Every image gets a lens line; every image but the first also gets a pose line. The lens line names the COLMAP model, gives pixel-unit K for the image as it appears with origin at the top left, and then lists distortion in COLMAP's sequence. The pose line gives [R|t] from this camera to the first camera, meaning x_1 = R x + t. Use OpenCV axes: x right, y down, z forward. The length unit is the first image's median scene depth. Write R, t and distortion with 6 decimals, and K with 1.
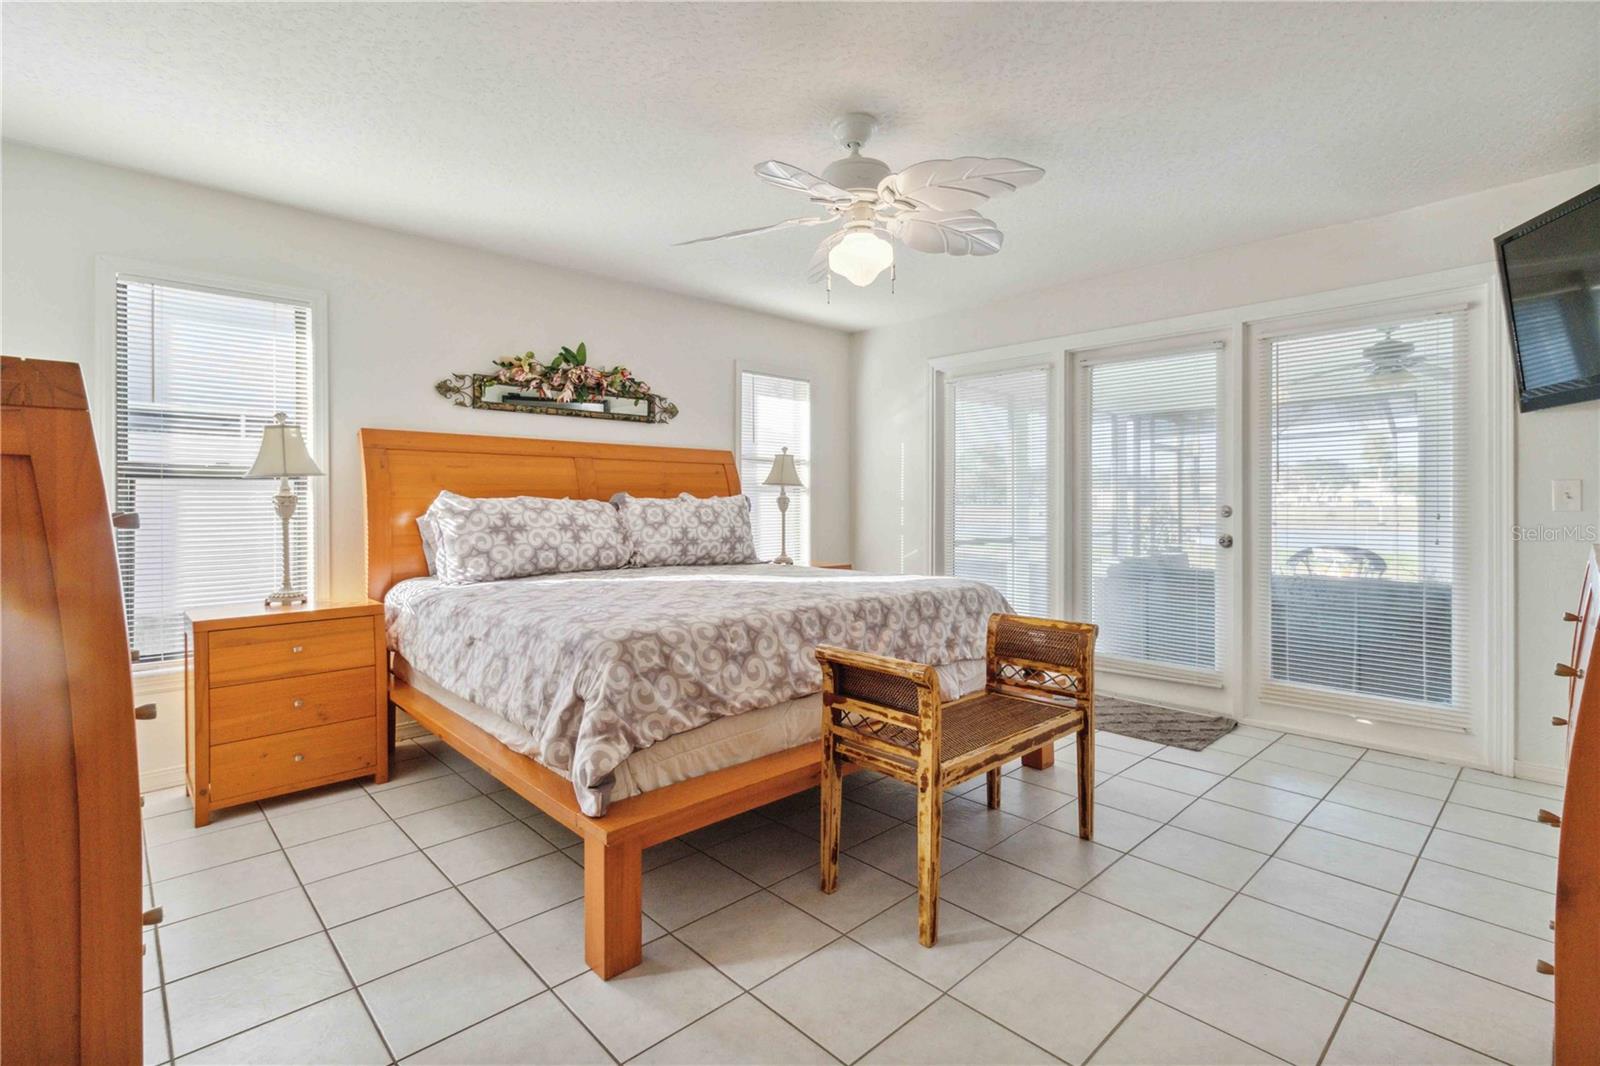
lens RADIAL K [[746.3, 0, 810.9], [0, 746.3, 507.3], [0, 0, 1]] dist [0.001315, 0.000495]
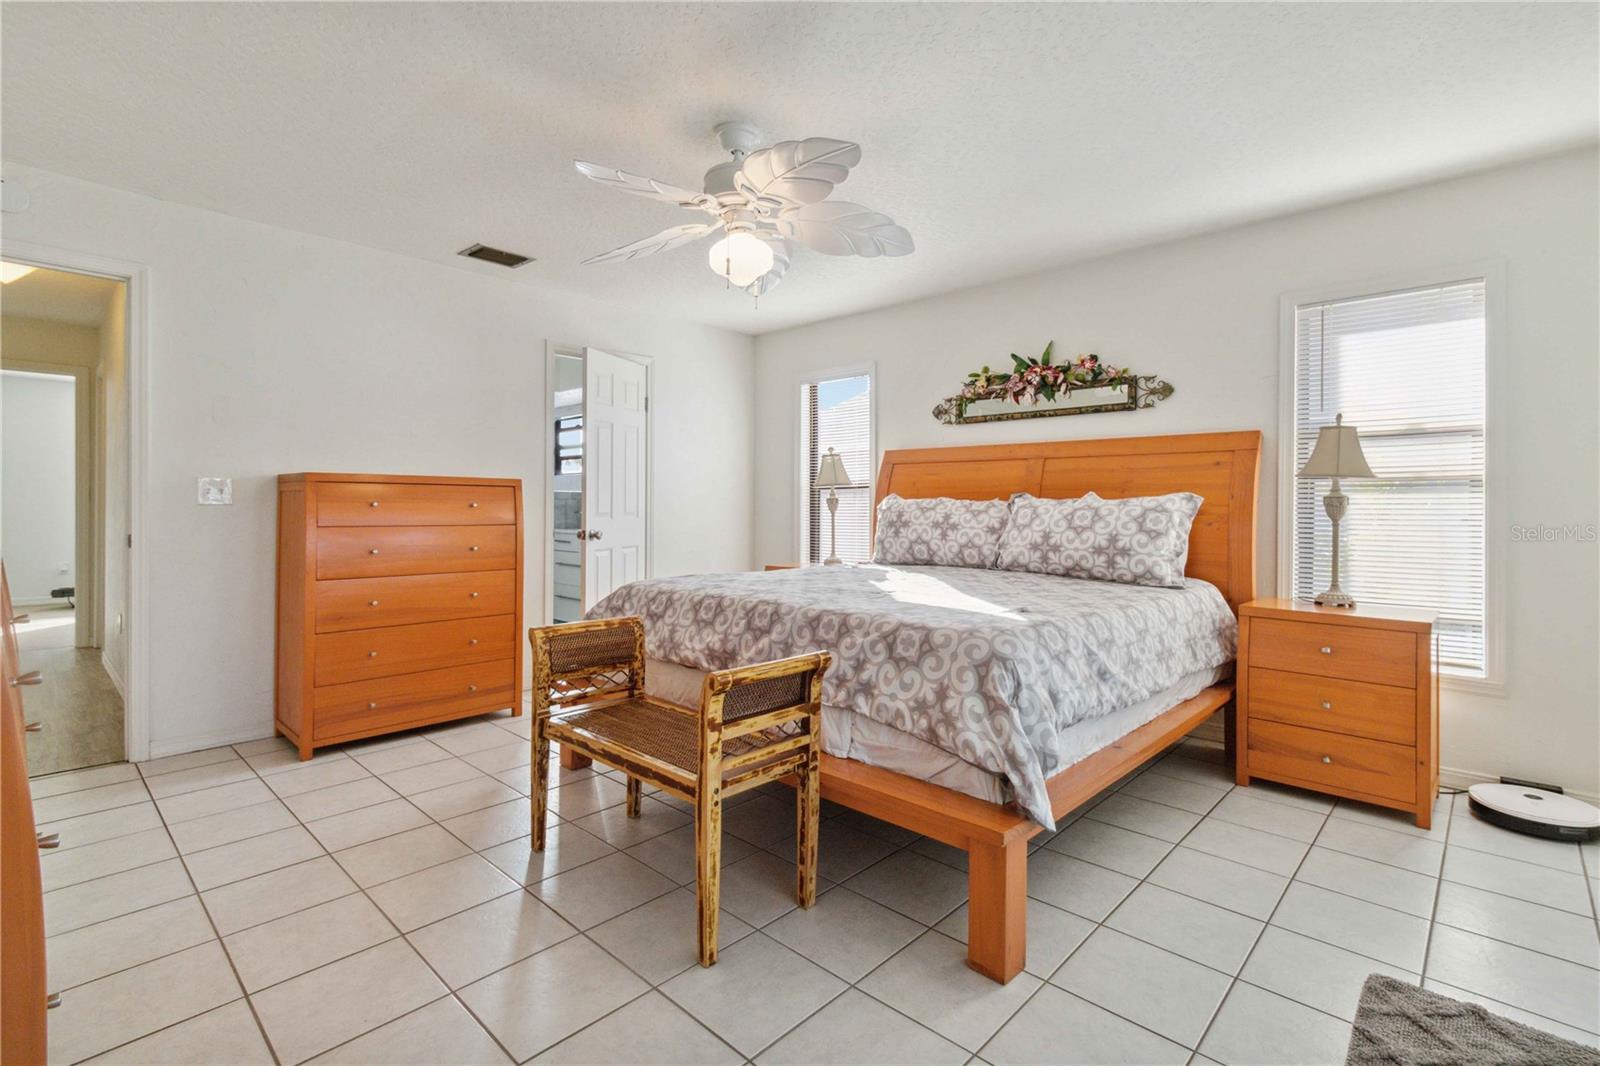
lens RADIAL K [[746.3, 0, 810.9], [0, 746.3, 507.3], [0, 0, 1]] dist [0.001315, 0.000495]
pose [[0.045263, 0.006607, -0.998953, 0.704122], [-0.011447, 0.999916, 0.006095, -0.004075], [0.998910, 0.011159, 0.045334, 0.683314]]
